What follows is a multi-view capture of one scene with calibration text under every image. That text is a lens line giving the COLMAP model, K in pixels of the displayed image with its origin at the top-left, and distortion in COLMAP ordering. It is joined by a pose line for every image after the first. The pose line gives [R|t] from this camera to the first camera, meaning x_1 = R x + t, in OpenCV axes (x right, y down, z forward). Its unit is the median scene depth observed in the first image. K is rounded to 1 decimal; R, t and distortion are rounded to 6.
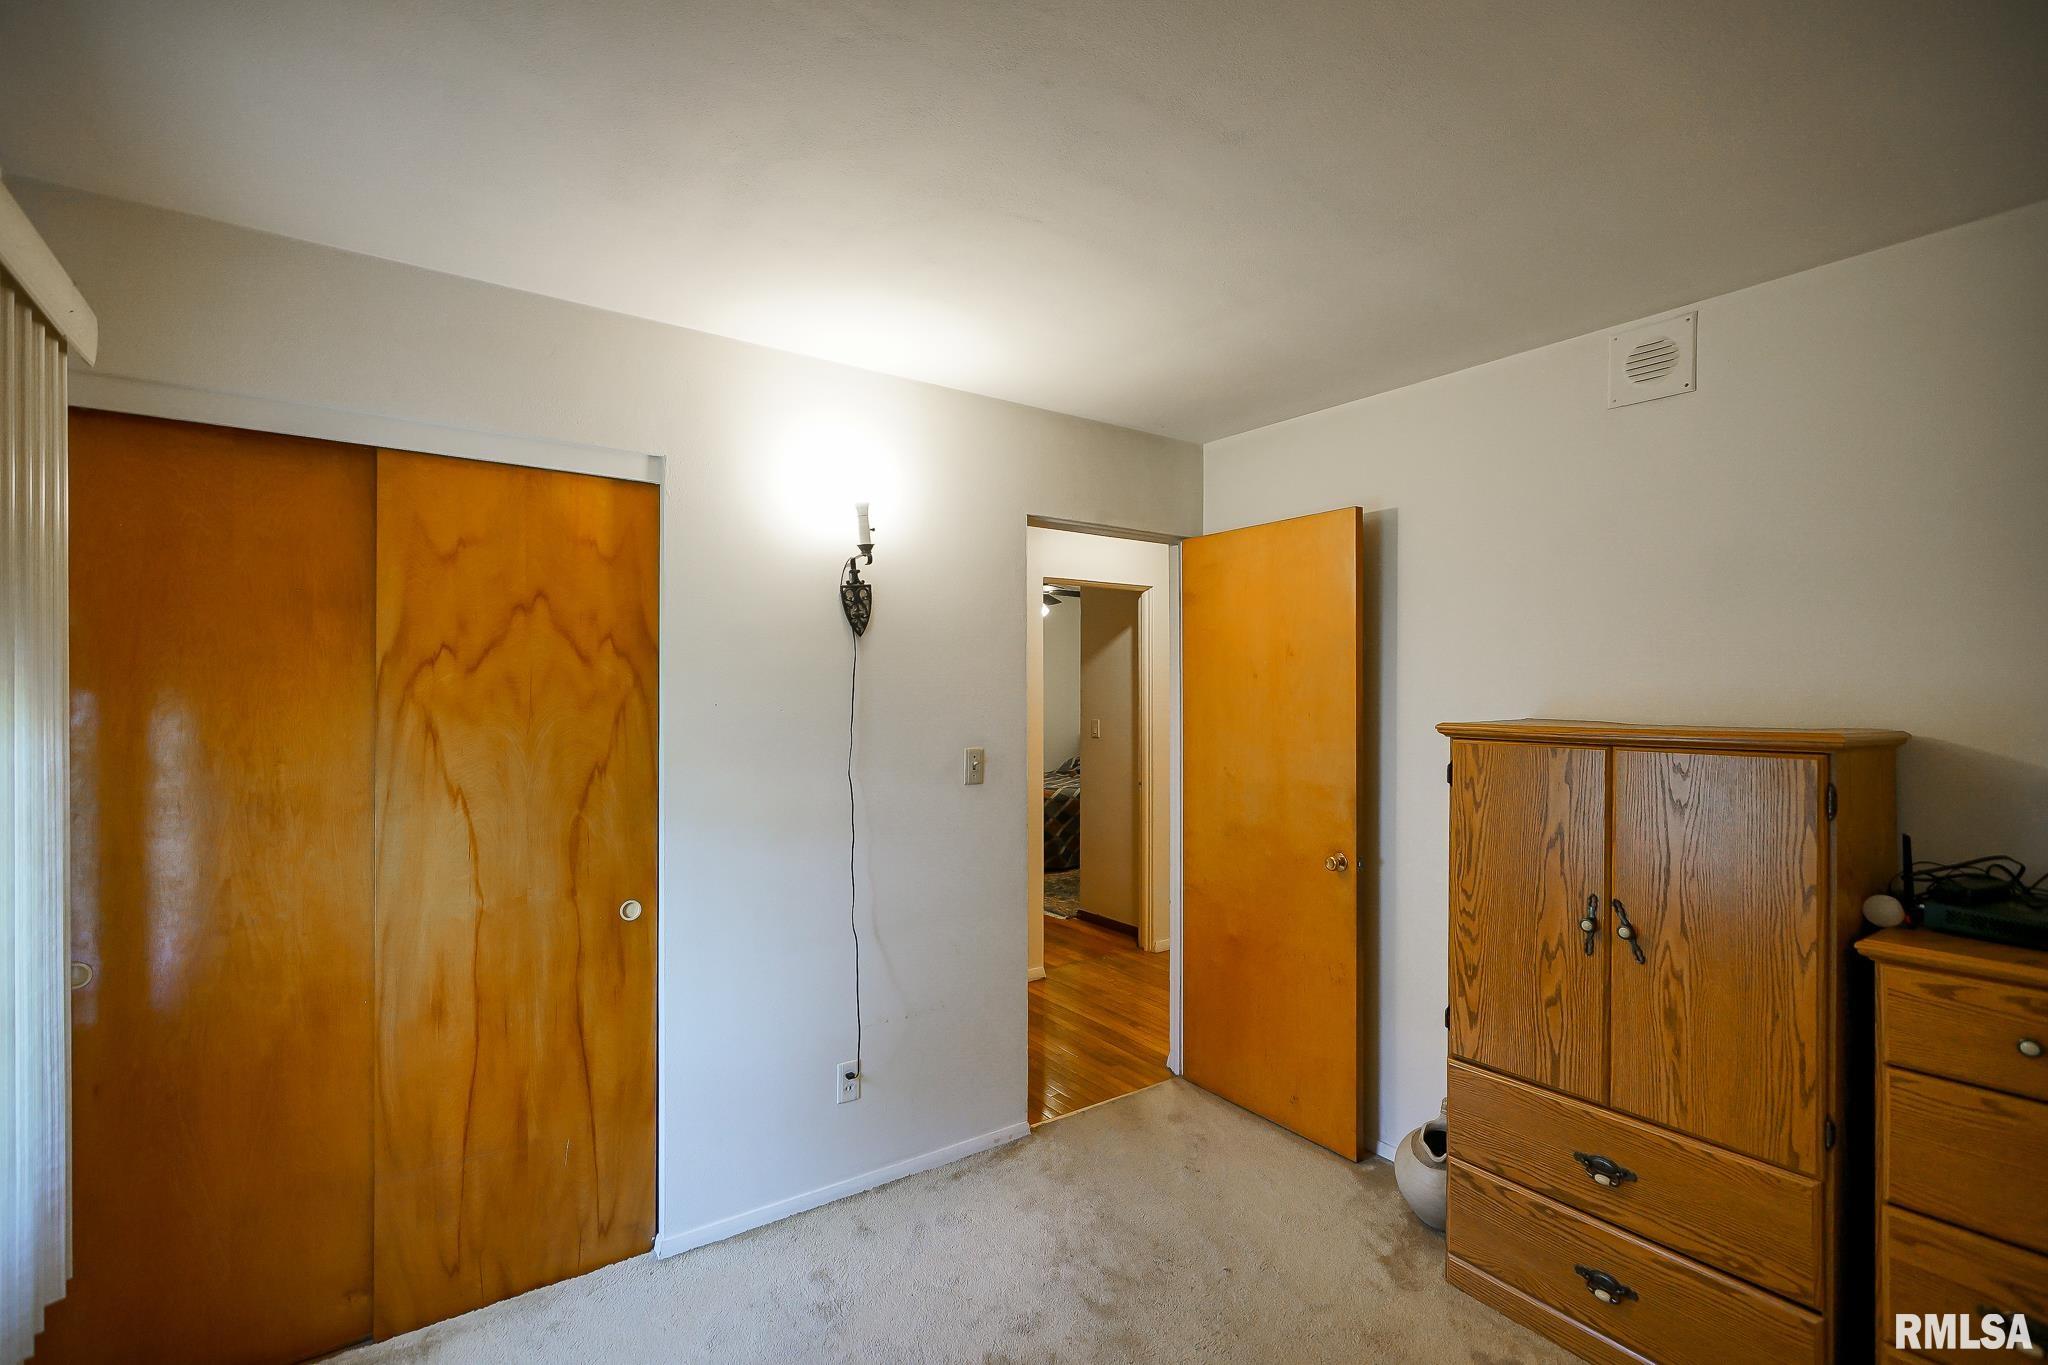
lens RADIAL K [[947.9, 0, 1013.6], [0, 947.9, 698.3], [0, 0, 1]] dist [-0.002198, 0.000247]
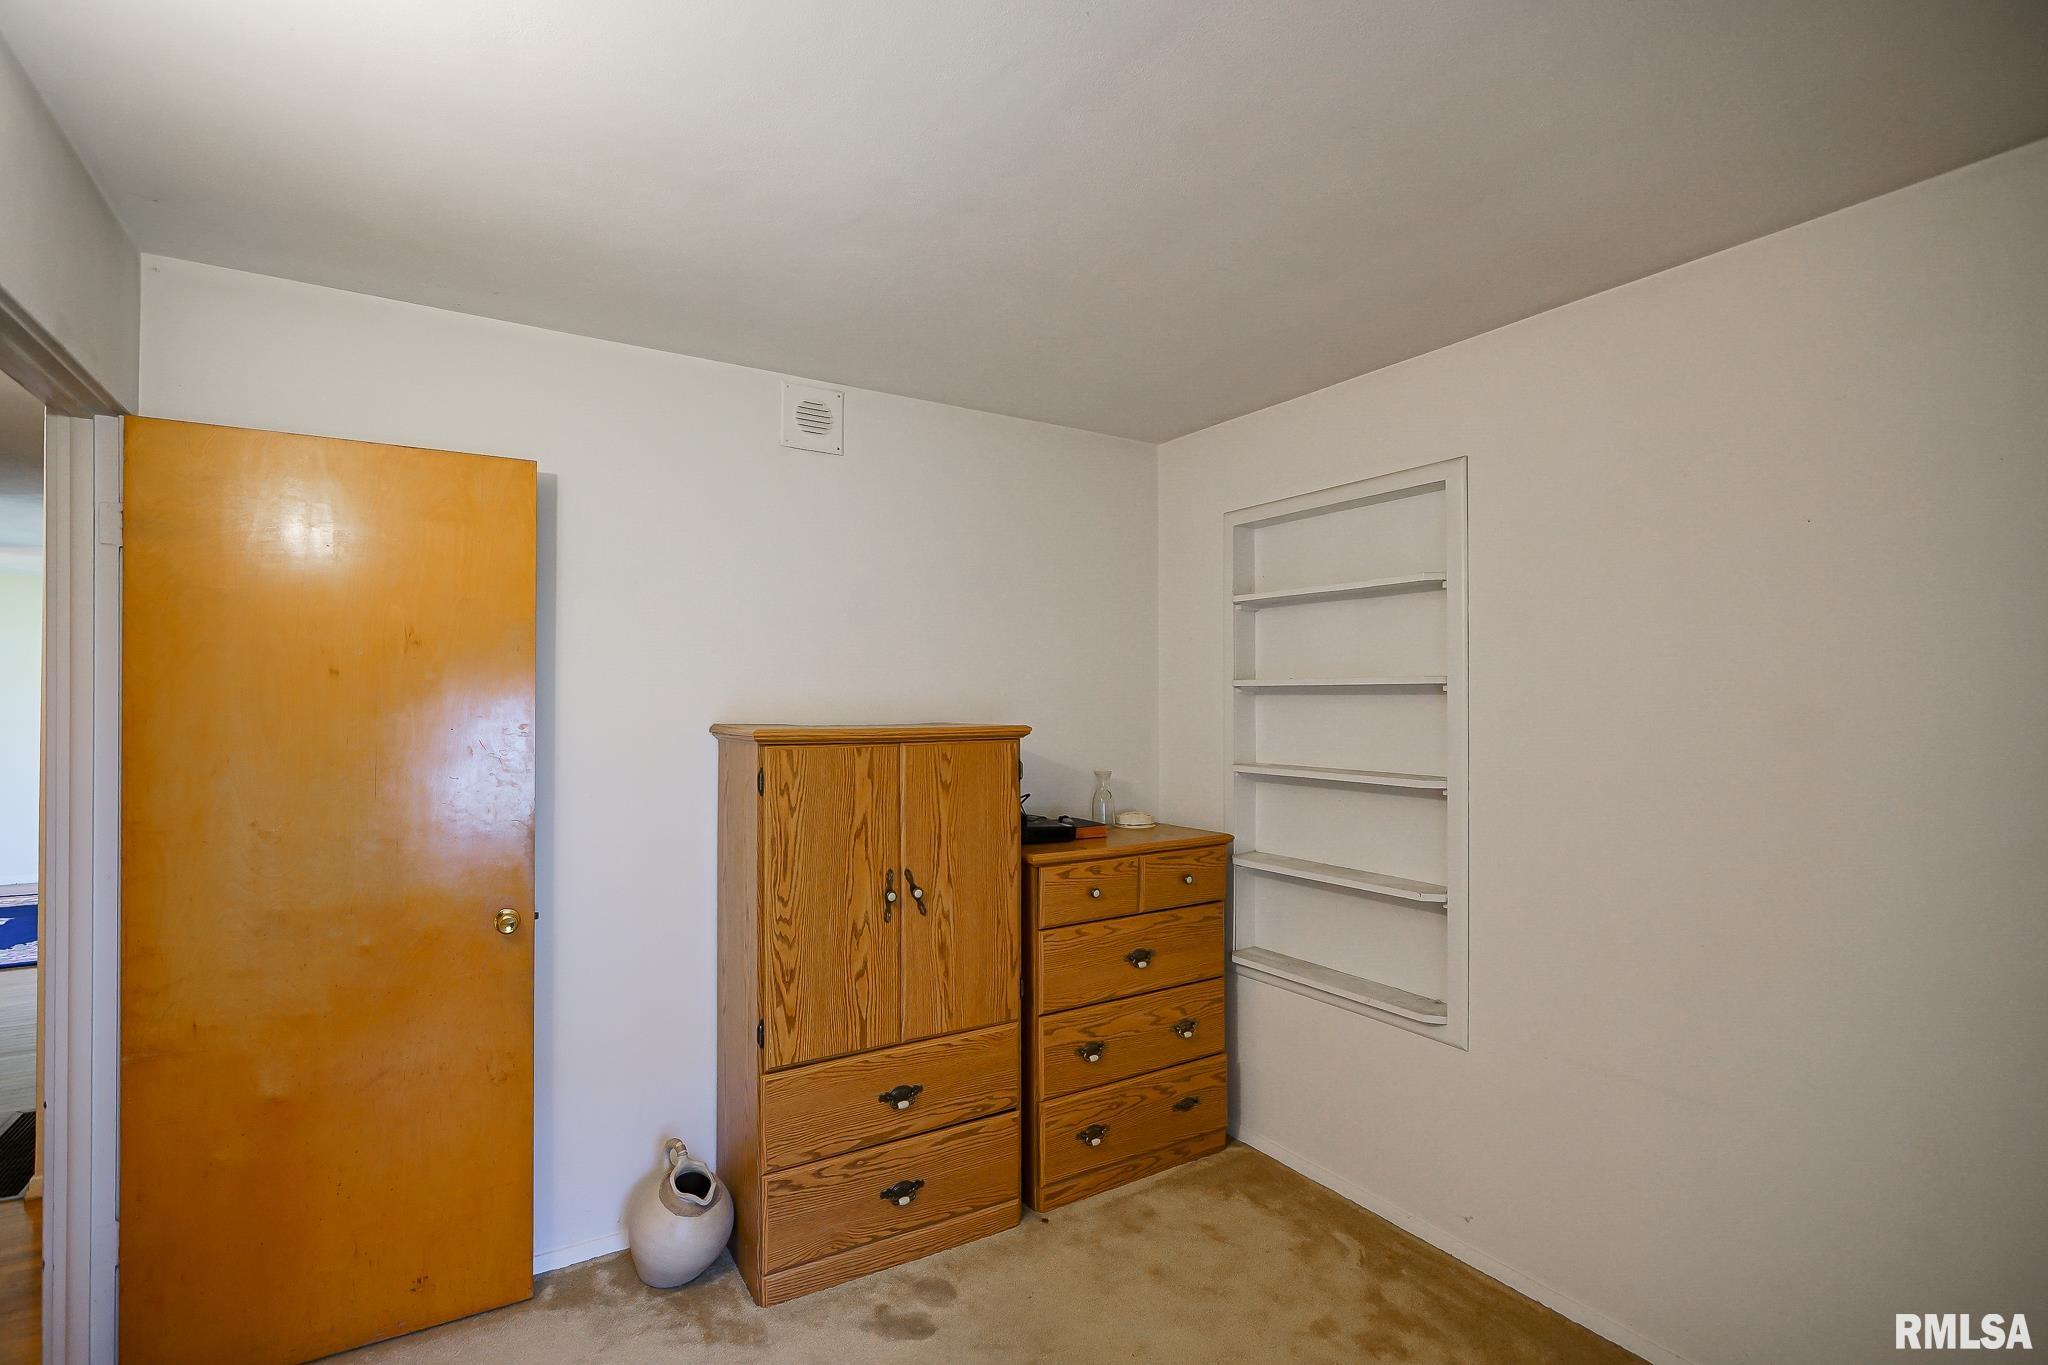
lens RADIAL K [[947.9, 0, 1013.6], [0, 947.9, 698.3], [0, 0, 1]] dist [-0.002198, 0.000247]
pose [[0.049078, -0.000498, 0.998795, -0.544745], [0.004574, 0.999990, 0.000274, -0.006070], [-0.998784, 0.004555, 0.049080, 0.763324]]
